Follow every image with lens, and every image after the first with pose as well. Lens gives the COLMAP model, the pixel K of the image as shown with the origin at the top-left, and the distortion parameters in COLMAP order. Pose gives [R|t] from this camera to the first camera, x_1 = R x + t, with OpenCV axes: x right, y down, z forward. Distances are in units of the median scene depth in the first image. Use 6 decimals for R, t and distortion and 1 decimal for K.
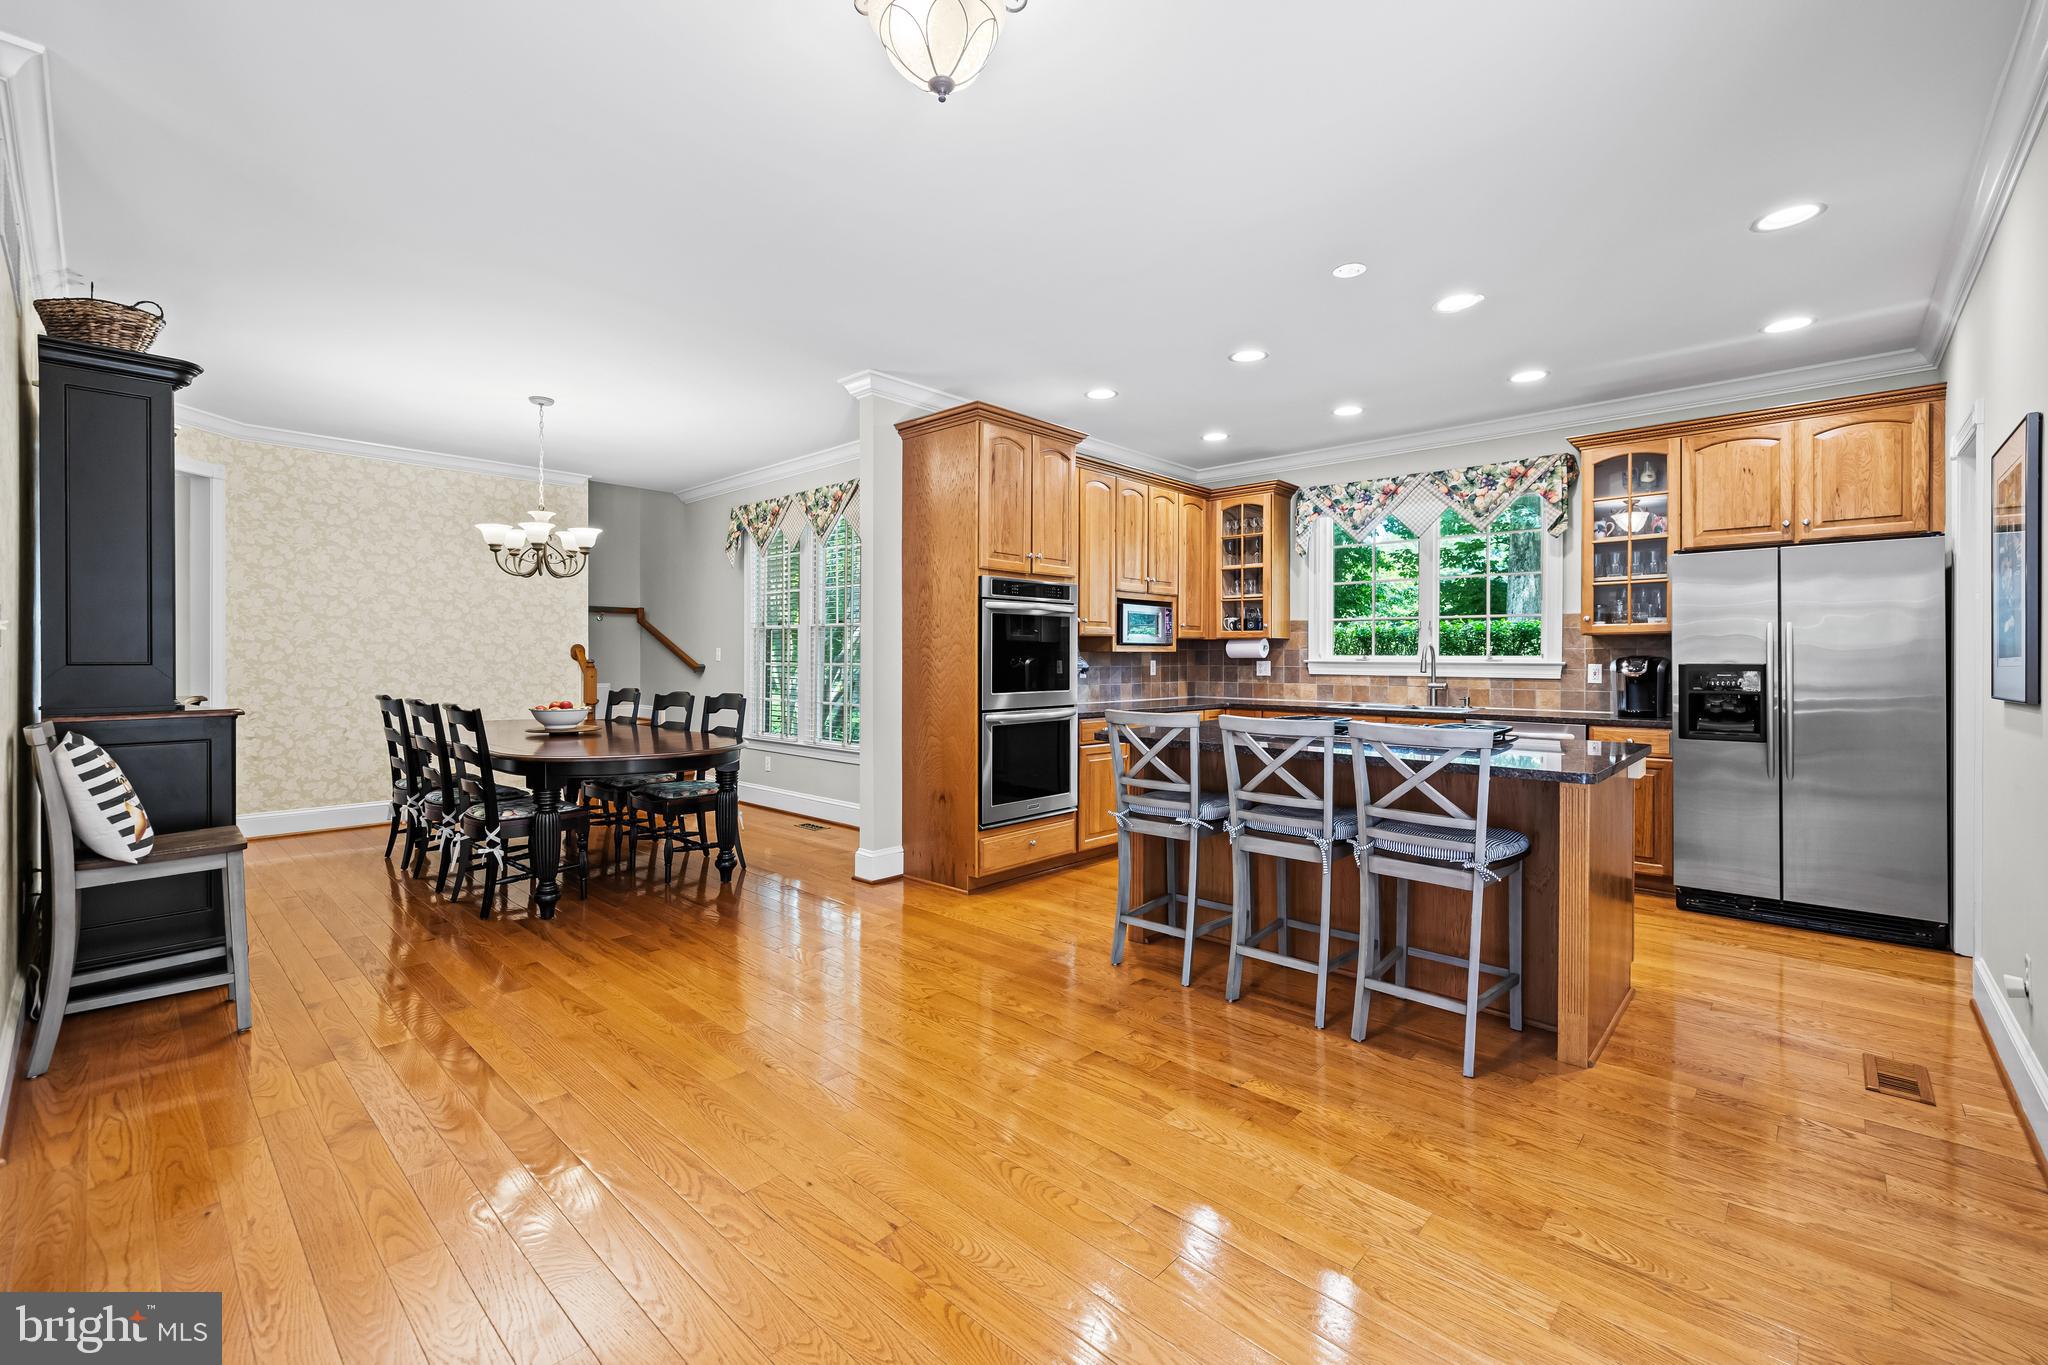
lens RADIAL K [[863.0, 0, 1017.2], [0, 863.0, 666.1], [0, 0, 1]] dist [0.000589, 0.000078]
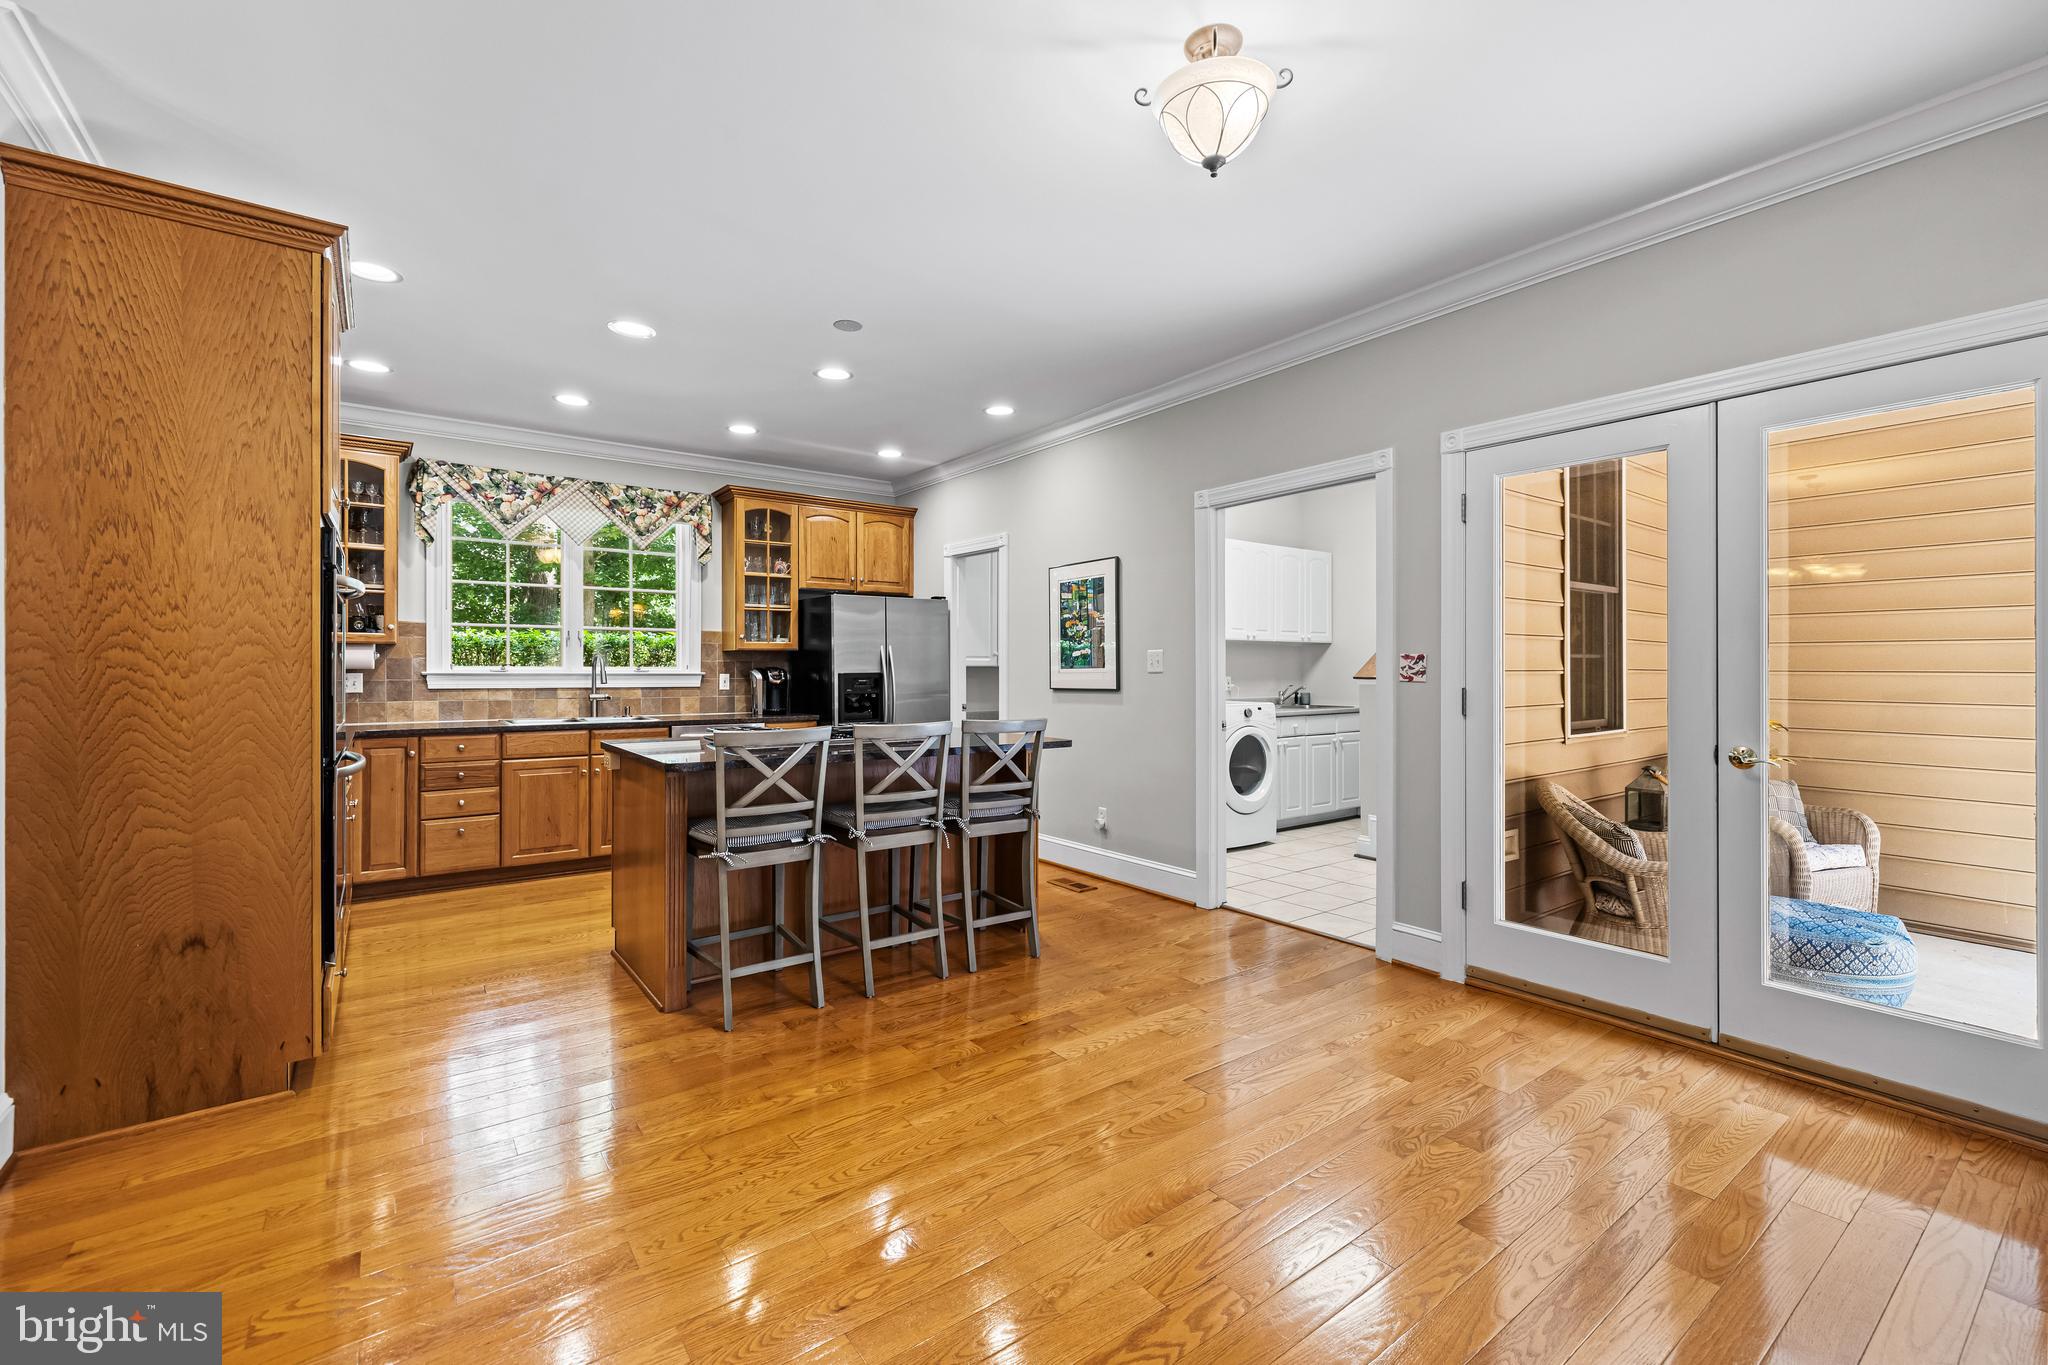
lens RADIAL K [[863.0, 0, 1015.5], [0, 863.0, 677.7], [0, 0, 1]] dist [0.000589, 0.000078]
pose [[0.180670, -0.011343, 0.983478, -0.484282], [0.009794, 0.999905, 0.009734, -0.004969], [-0.983495, 0.007874, 0.180764, 0.410321]]
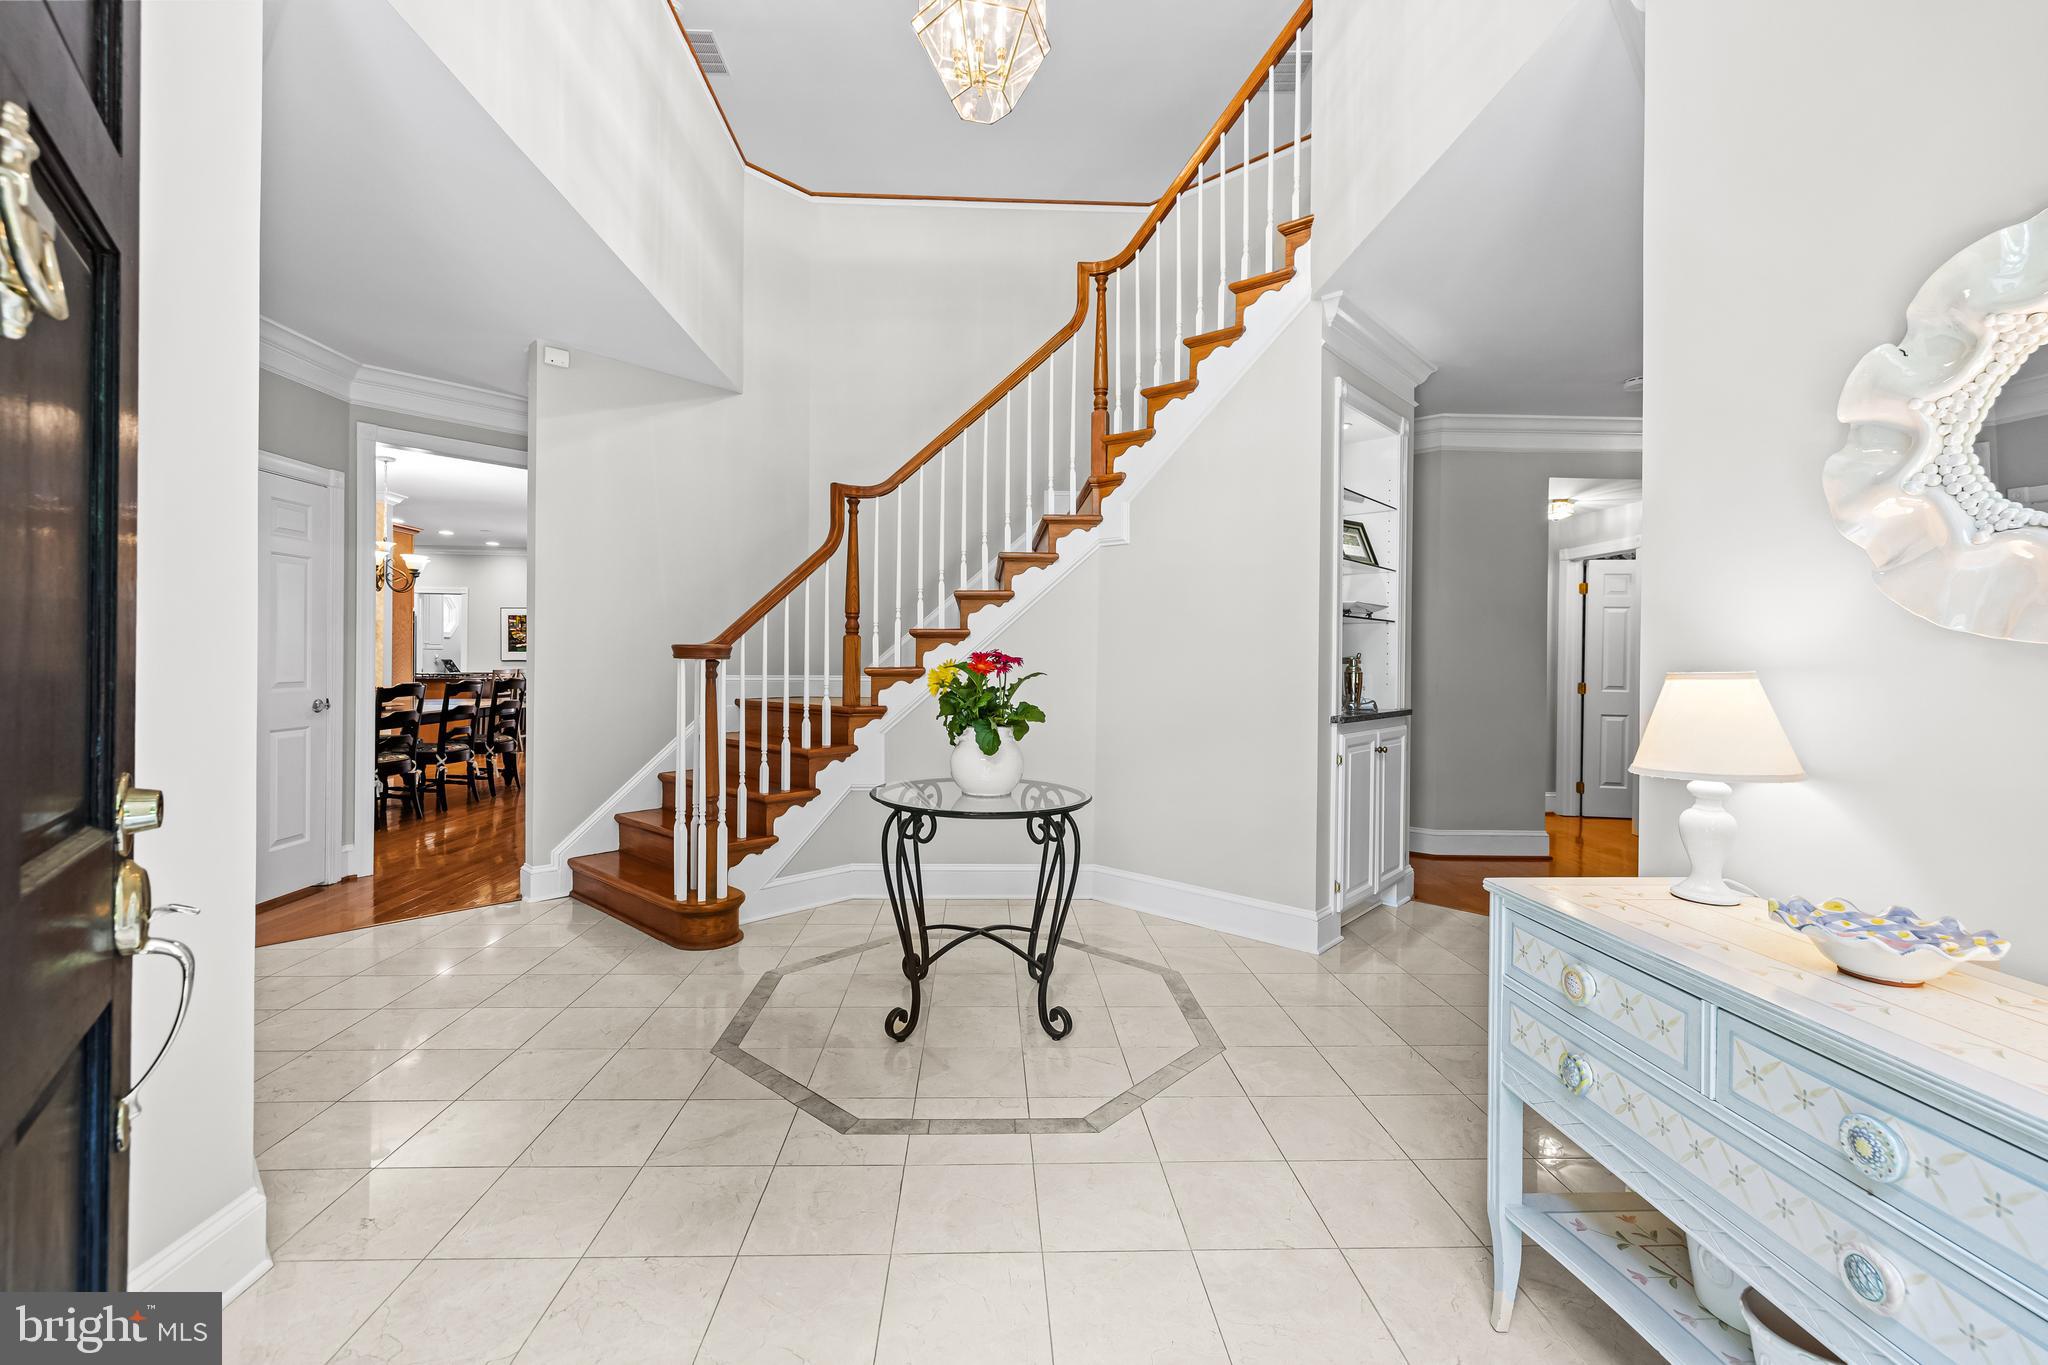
lens RADIAL K [[863.0, 0, 1015.0], [0, 863.0, 671.2], [0, 0, 1]] dist [0.000589, 0.000078]
pose [[-0.715573, -0.012908, 0.698419, -2.324360], [-0.012693, 0.999904, 0.005475, 0.020396], [-0.698423, -0.004948, -0.715668, 1.365944]]
